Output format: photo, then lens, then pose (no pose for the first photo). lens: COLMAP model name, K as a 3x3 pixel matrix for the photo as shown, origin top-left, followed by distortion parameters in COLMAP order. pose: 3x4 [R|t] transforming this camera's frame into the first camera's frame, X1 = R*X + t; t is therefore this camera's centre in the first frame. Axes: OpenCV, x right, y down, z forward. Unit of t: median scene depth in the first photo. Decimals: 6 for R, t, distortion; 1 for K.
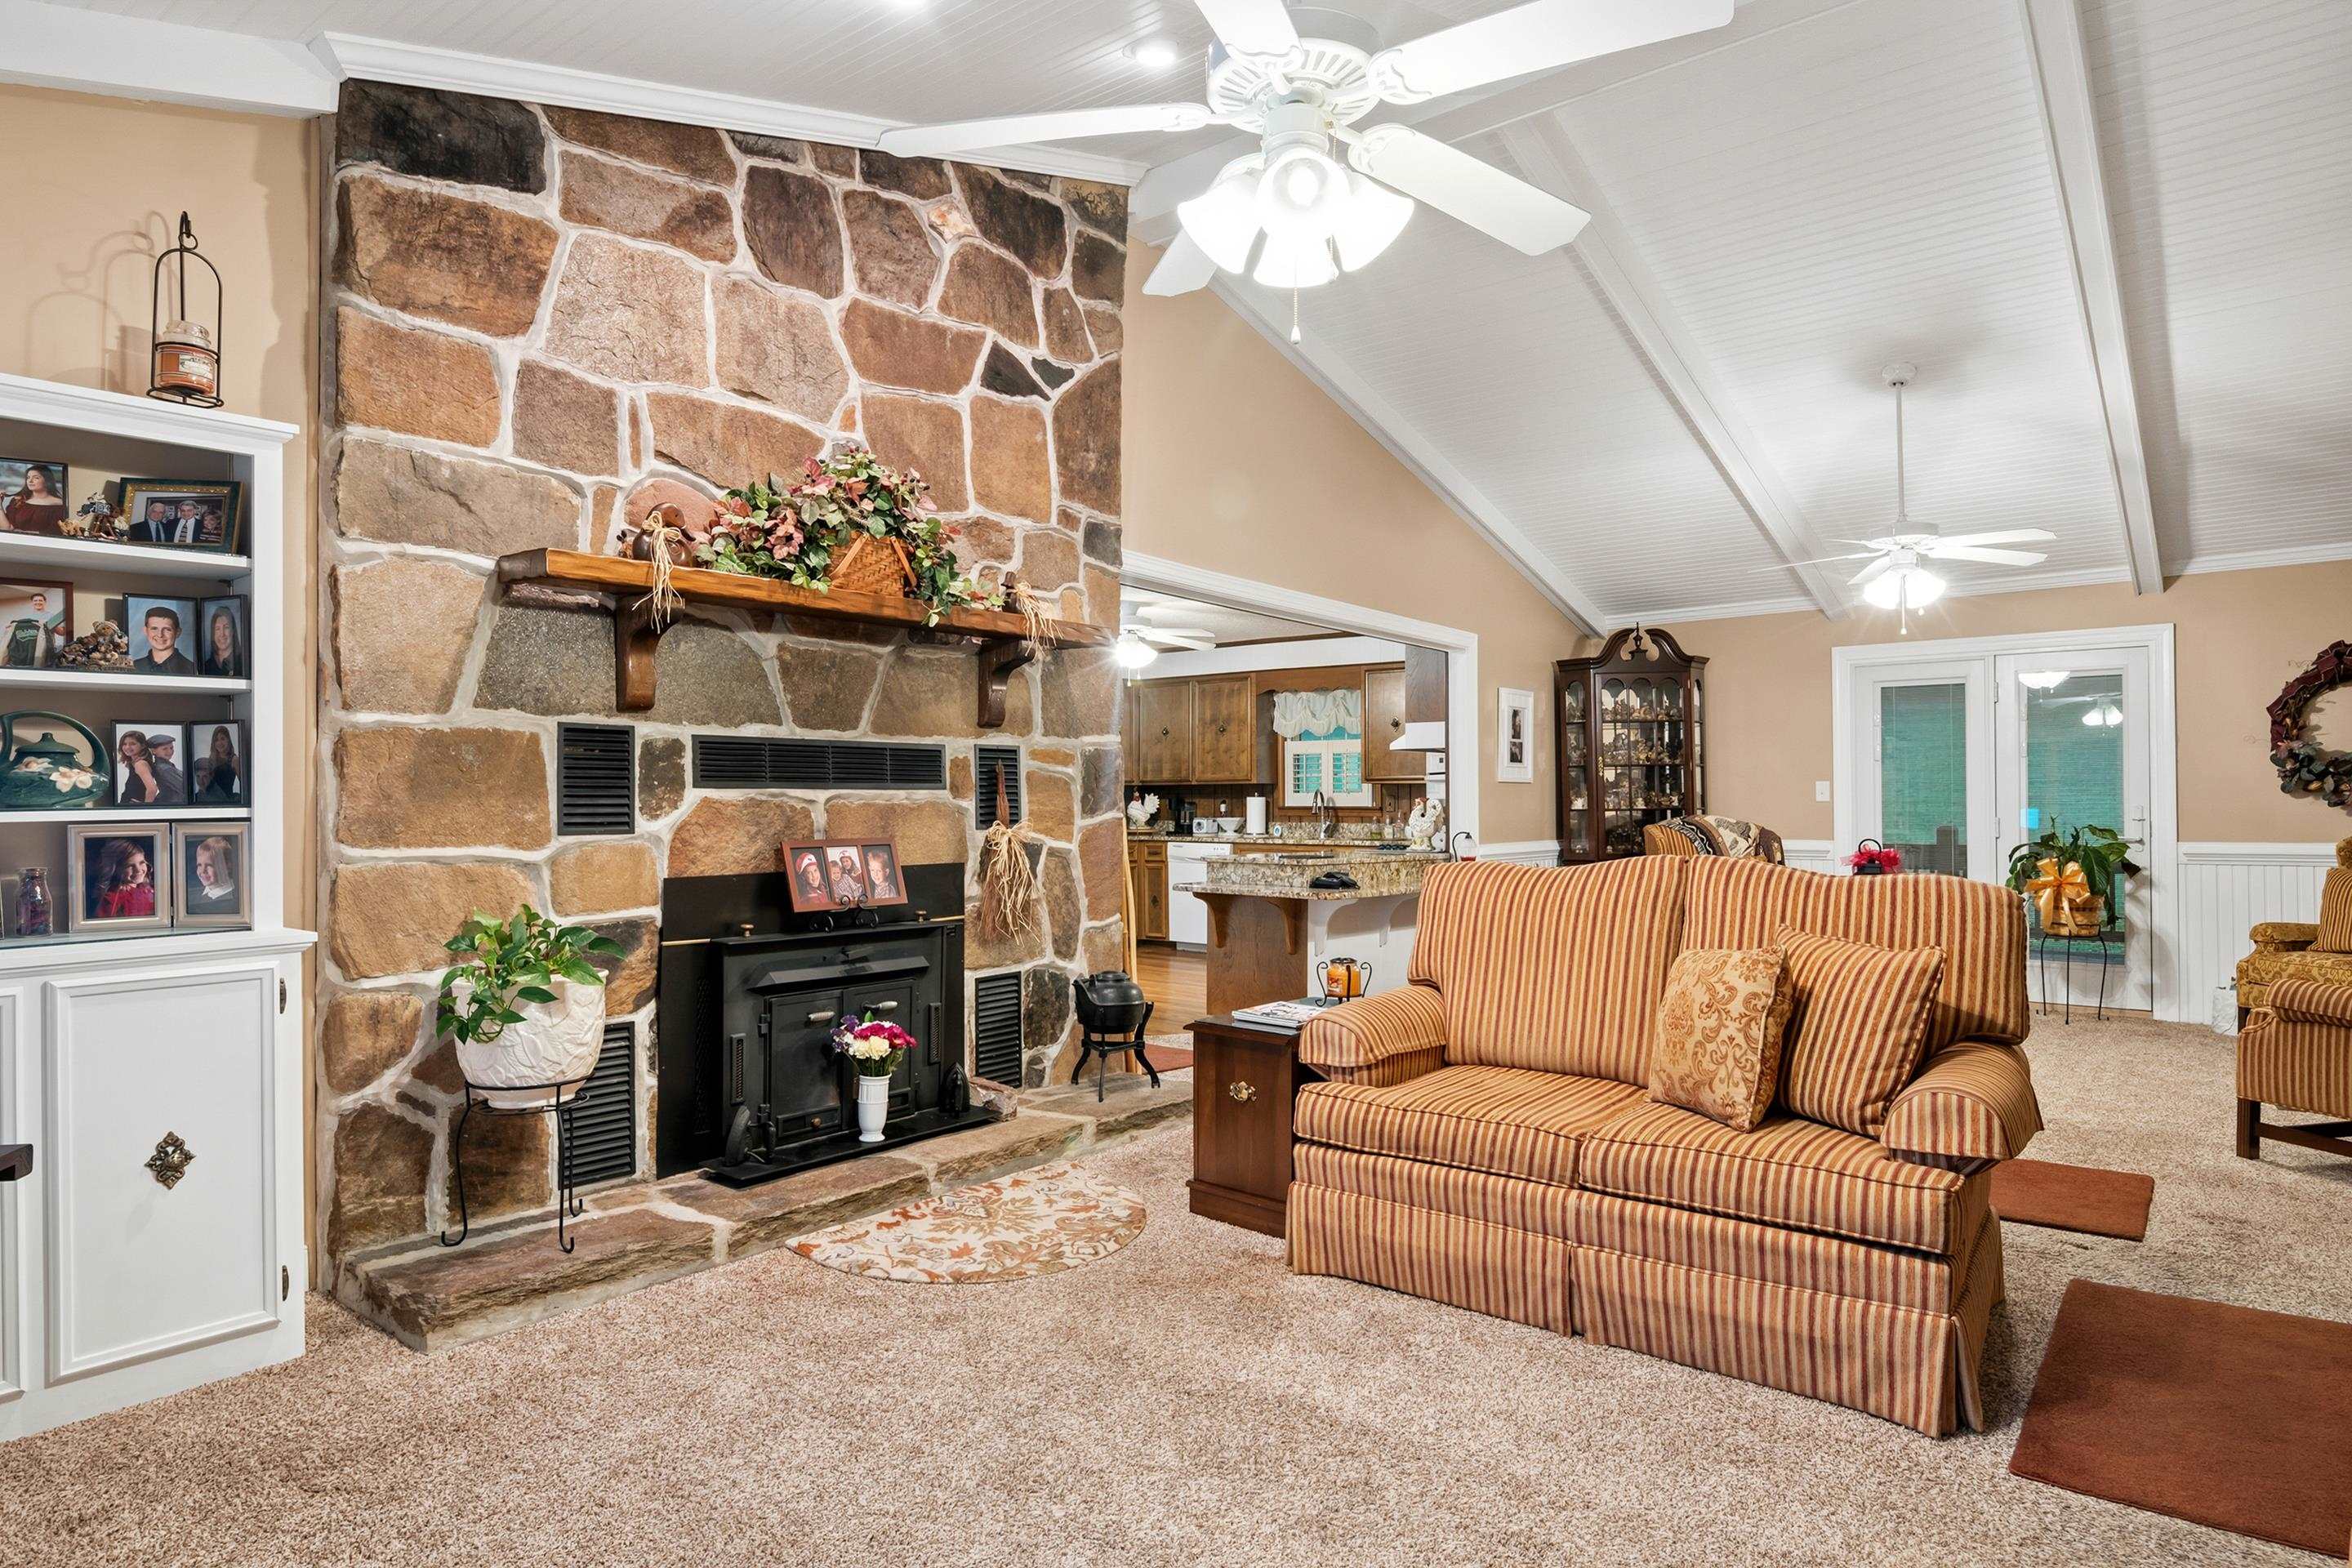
lens RADIAL K [[1338.9, 0, 1161.4], [0, 1338.9, 793.9], [0, 0, 1]] dist [-0.001591, -0.010721]
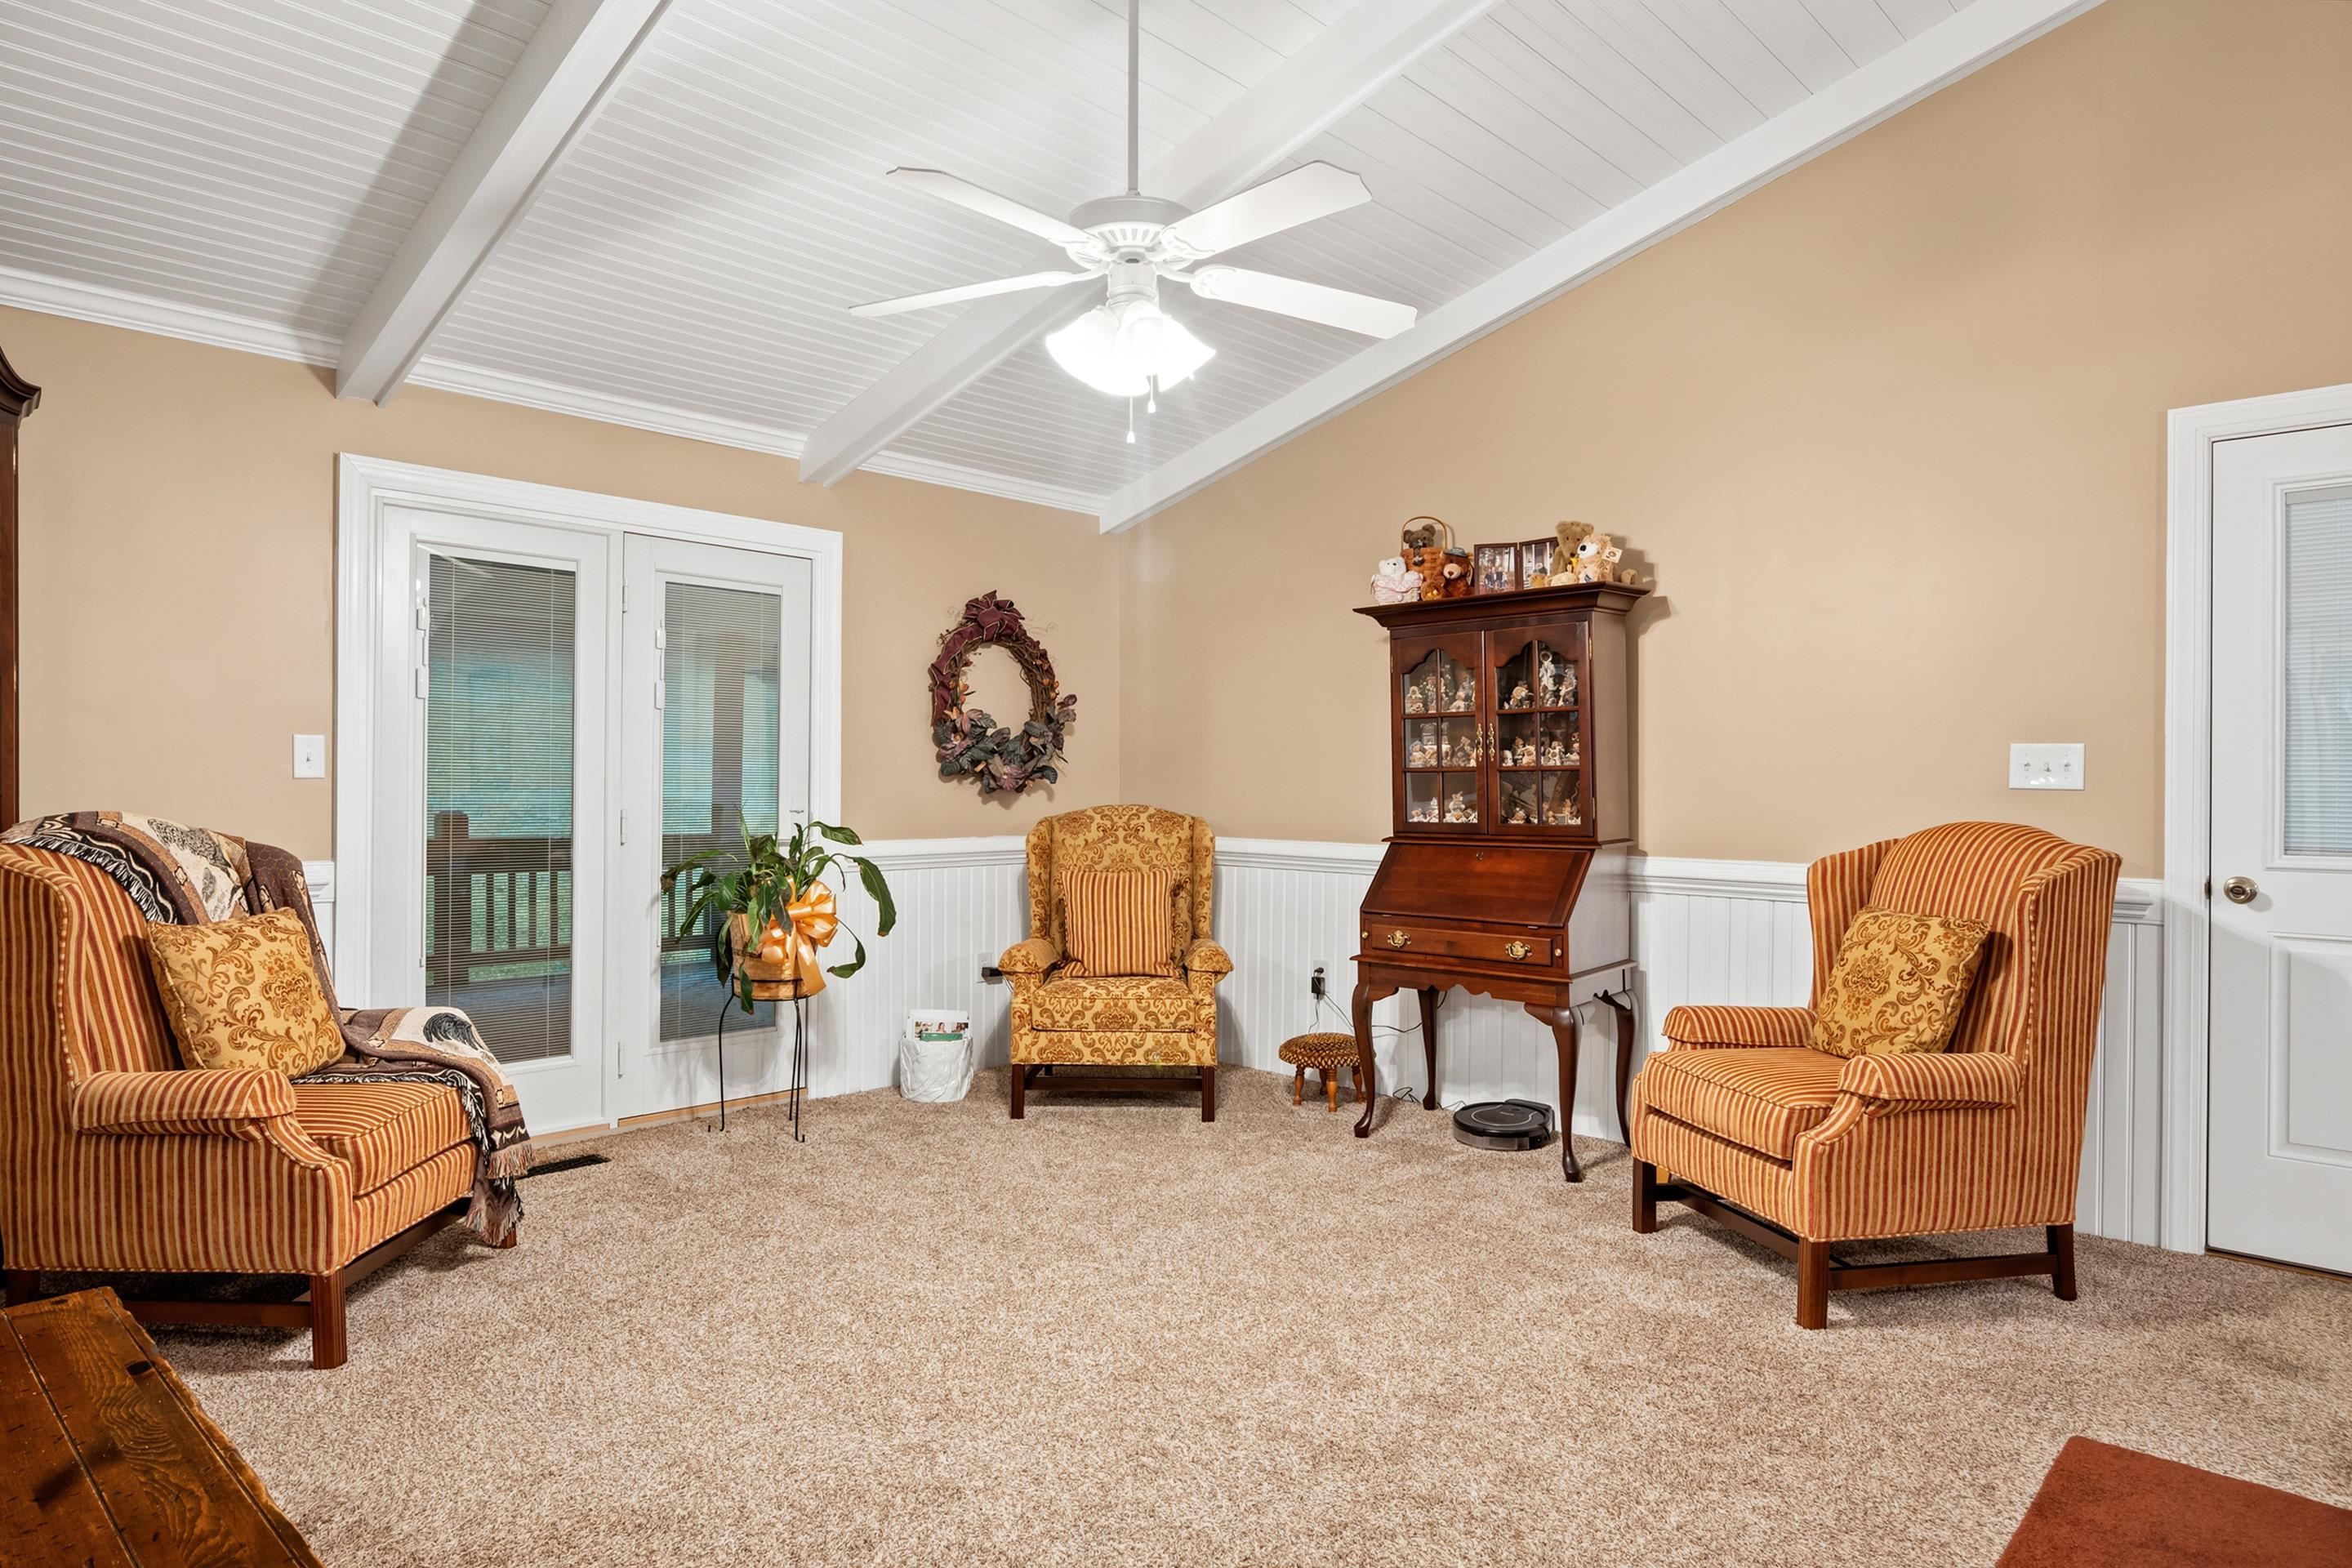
lens RADIAL K [[1338.9, 0, 1161.4], [0, 1338.9, 793.9], [0, 0, 1]] dist [-0.001591, -0.010721]
pose [[0.087671, -0.004007, 0.996141, 0.045986], [-0.020435, 0.999774, 0.005820, 0.001709], [-0.995940, -0.020867, 0.087569, 0.535422]]
